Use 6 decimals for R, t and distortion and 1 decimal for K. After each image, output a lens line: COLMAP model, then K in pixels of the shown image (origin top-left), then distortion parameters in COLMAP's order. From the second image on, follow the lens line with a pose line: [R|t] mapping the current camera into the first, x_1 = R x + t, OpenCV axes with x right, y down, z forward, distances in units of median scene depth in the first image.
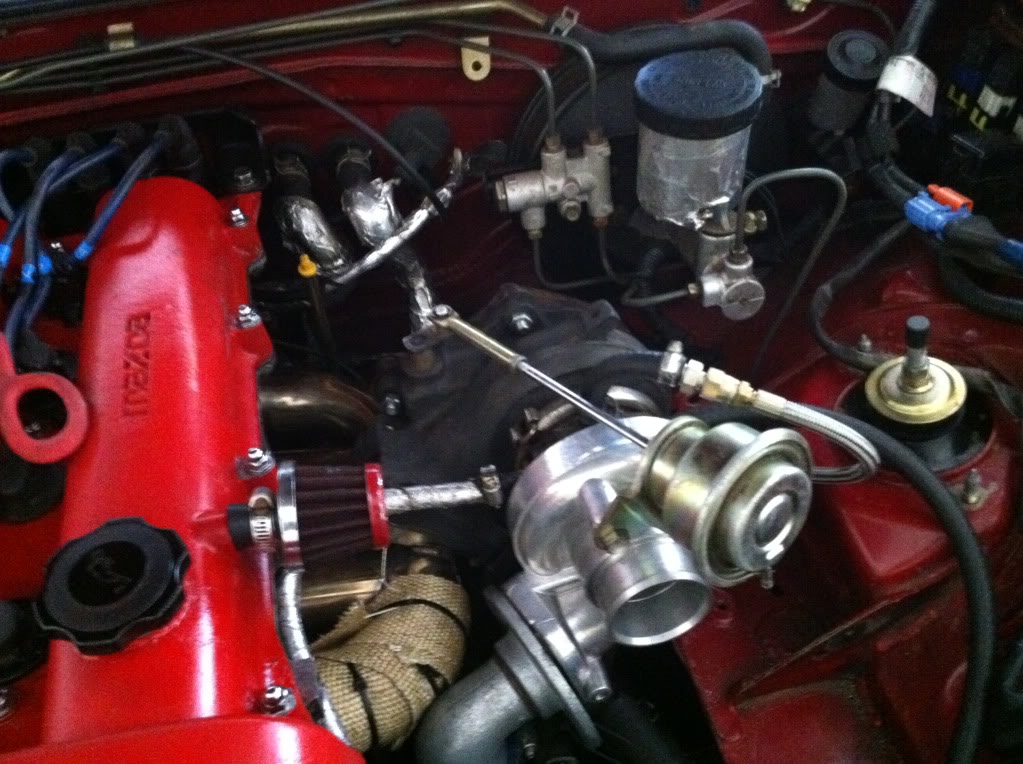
lens RADIAL K [[918.4, 0, 511.5], [0, 918.4, 382.0], [0, 0, 1]] dist [0.079971, -0.292915]
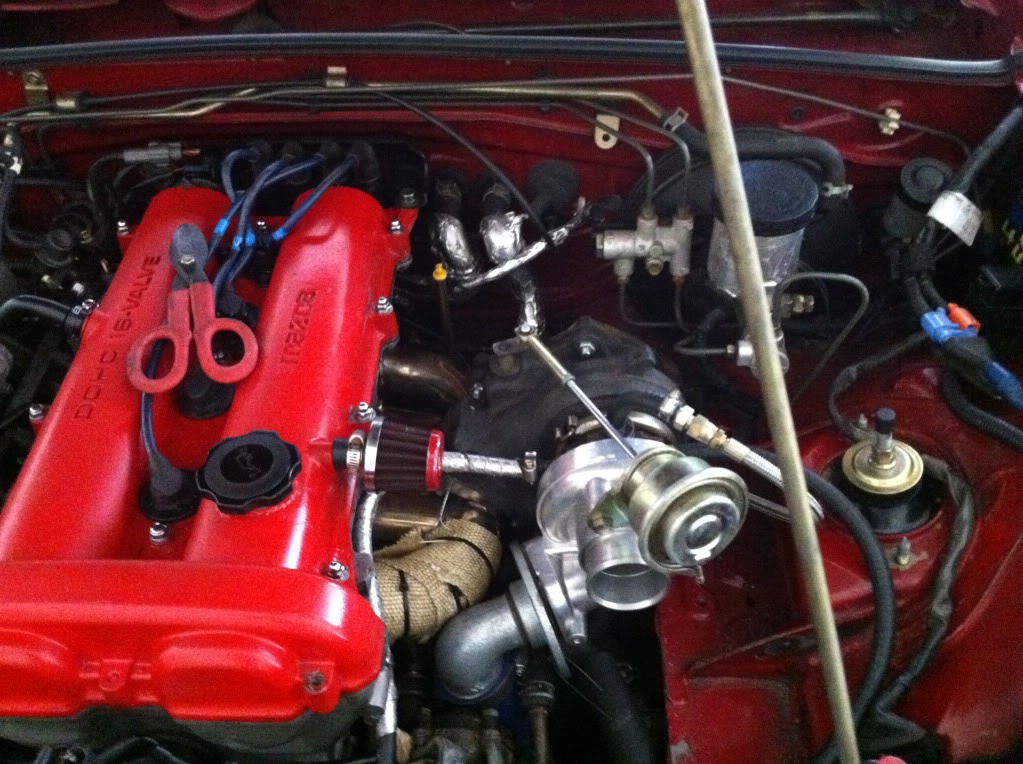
lens RADIAL K [[829.8, 0, 511.5], [0, 829.8, 382.0], [0, 0, 1]] dist [0.025523, -0.108590]
pose [[0.969205, 0.204205, -0.137633, 0.083419], [-0.203406, 0.978890, 0.019993, -0.023088], [0.138810, 0.008618, 0.990282, -0.171749]]
